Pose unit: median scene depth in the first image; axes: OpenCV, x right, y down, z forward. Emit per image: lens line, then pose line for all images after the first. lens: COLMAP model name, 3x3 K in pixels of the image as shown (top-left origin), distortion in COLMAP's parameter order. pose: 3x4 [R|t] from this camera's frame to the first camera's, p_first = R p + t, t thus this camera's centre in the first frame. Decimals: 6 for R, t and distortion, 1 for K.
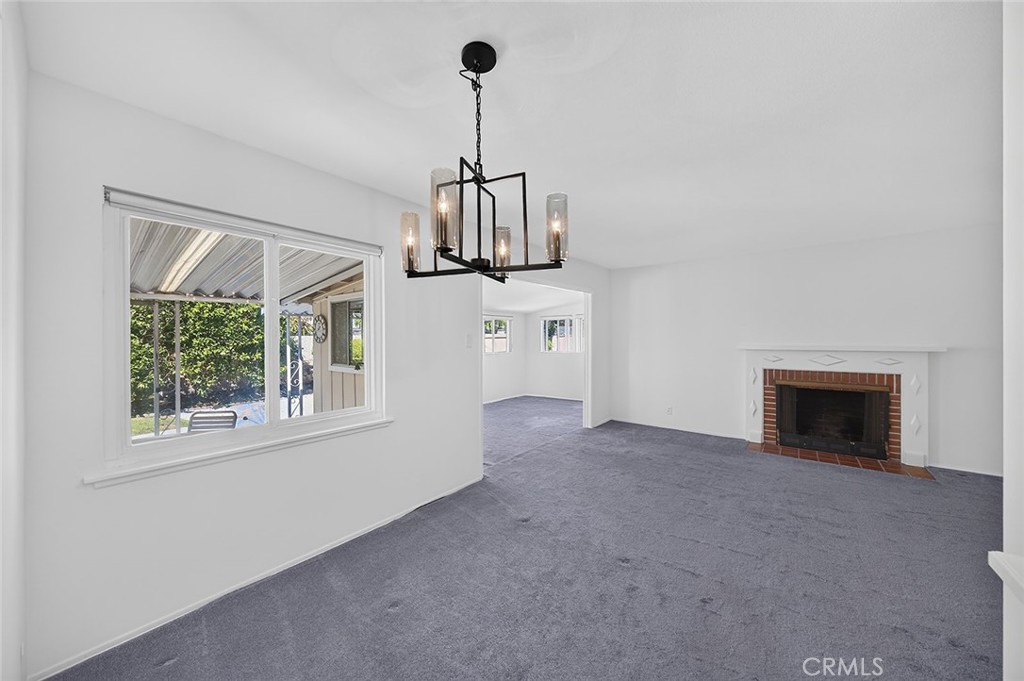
lens RADIAL K [[371.0, 0, 505.5], [0, 371.0, 340.7], [0, 0, 1]] dist [-0.000535, 0.000232]
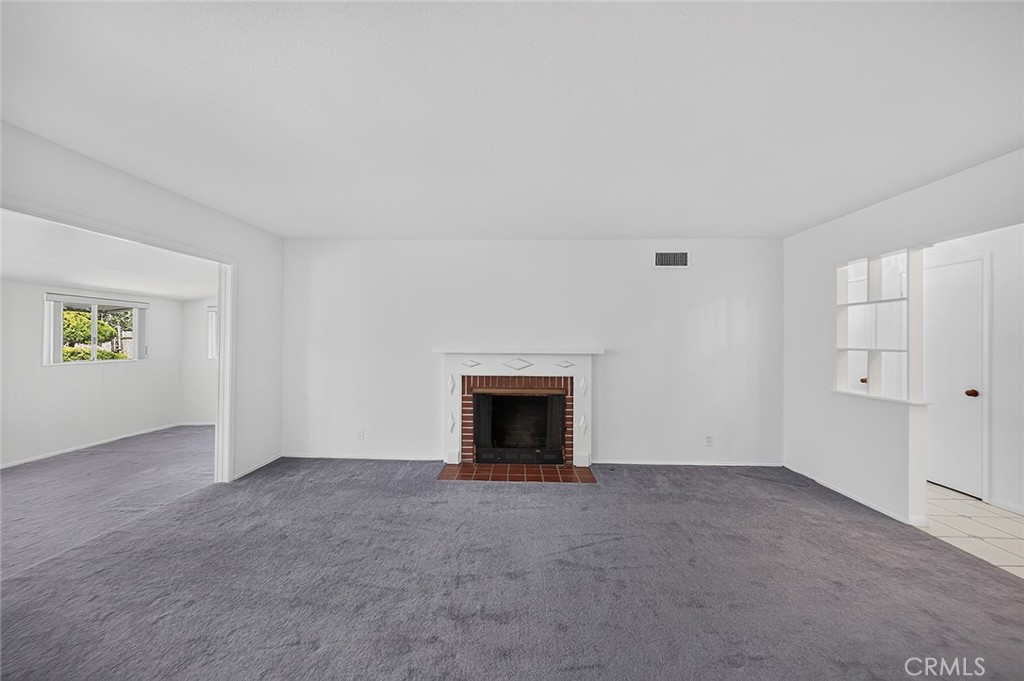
lens RADIAL K [[371.0, 0, 522.0], [0, 371.0, 342.6], [0, 0, 1]] dist [-0.000535, 0.000232]
pose [[0.778608, 0.007672, 0.627463, 0.296708], [-0.006193, 0.999971, -0.004541, 0.004033], [-0.627480, -0.000350, 0.778633, 0.277570]]
